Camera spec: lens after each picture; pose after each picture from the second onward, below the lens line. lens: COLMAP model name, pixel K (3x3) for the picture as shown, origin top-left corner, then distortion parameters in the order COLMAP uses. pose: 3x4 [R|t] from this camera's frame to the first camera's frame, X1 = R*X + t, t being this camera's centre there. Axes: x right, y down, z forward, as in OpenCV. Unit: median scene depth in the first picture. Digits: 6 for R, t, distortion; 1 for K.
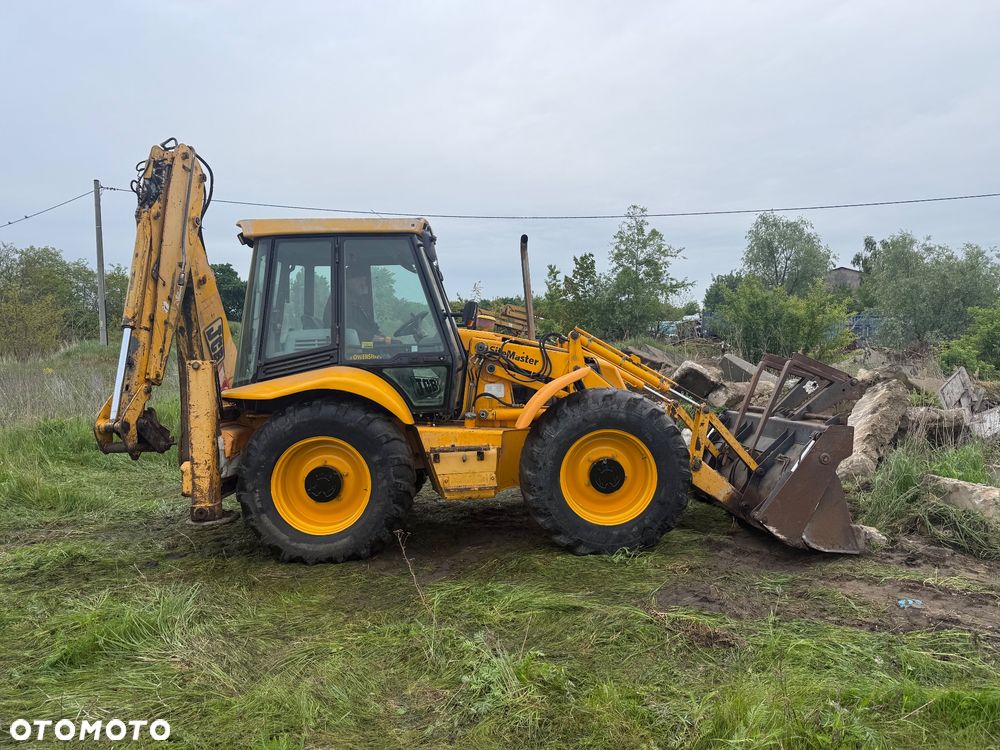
lens RADIAL K [[696.0, 0, 500.0], [0, 696.0, 375.0], [0, 0, 1]] dist [0.076770, -0.094426]
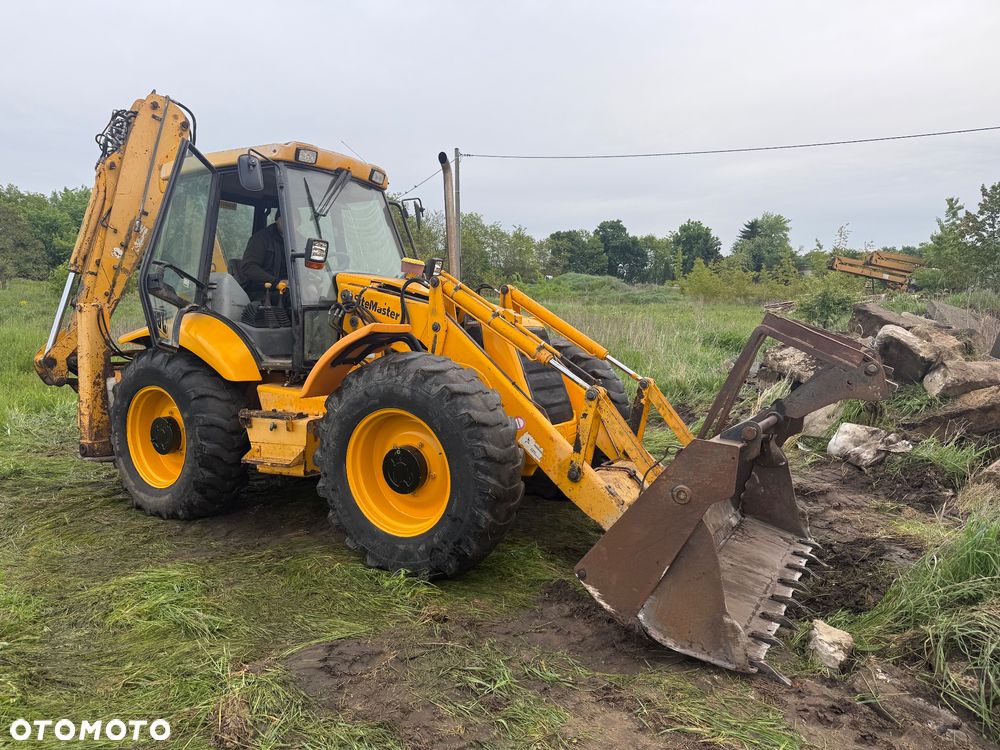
lens RADIAL K [[696.0, 0, 500.0], [0, 696.0, 375.0], [0, 0, 1]] dist [0.076770, -0.094426]
pose [[0.842913, 0.074121, -0.532921, 0.614241], [-0.039169, 0.996291, 0.076617, -0.018013], [0.536623, -0.043708, 0.842689, 0.419746]]
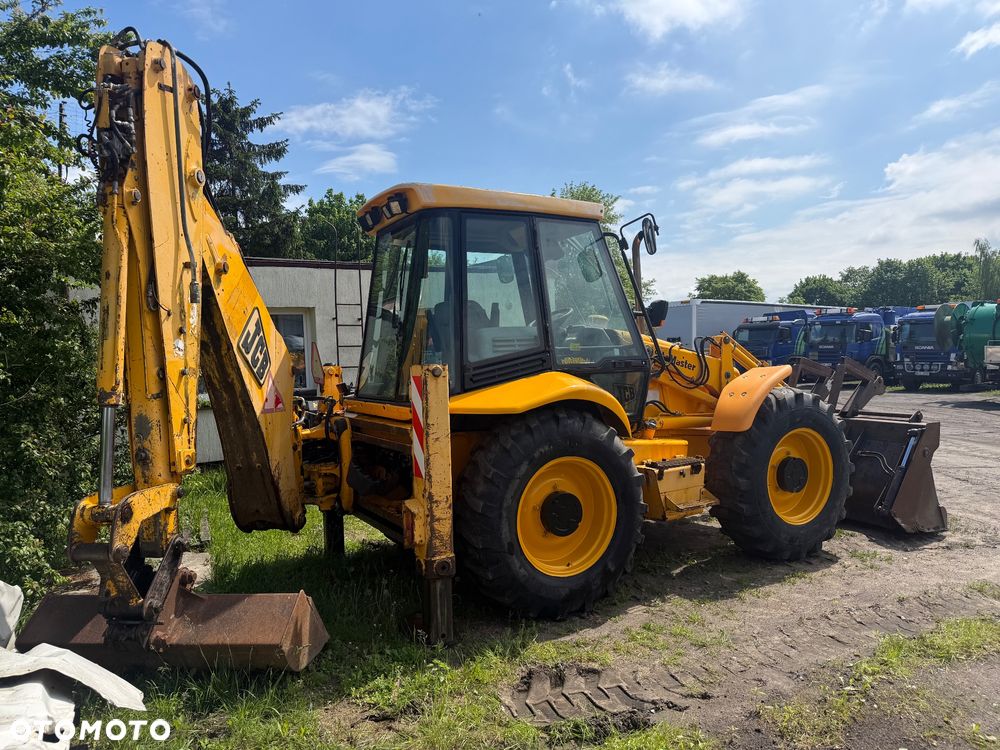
lens RADIAL K [[696.0, 0, 500.0], [0, 696.0, 375.0], [0, 0, 1]] dist [0.076770, -0.094426]
pose [[0.888157, -0.002813, 0.459531, -0.666526], [0.004028, 0.999991, -0.001663, -0.007768], [-0.459522, 0.003328, 0.888160, 0.285632]]
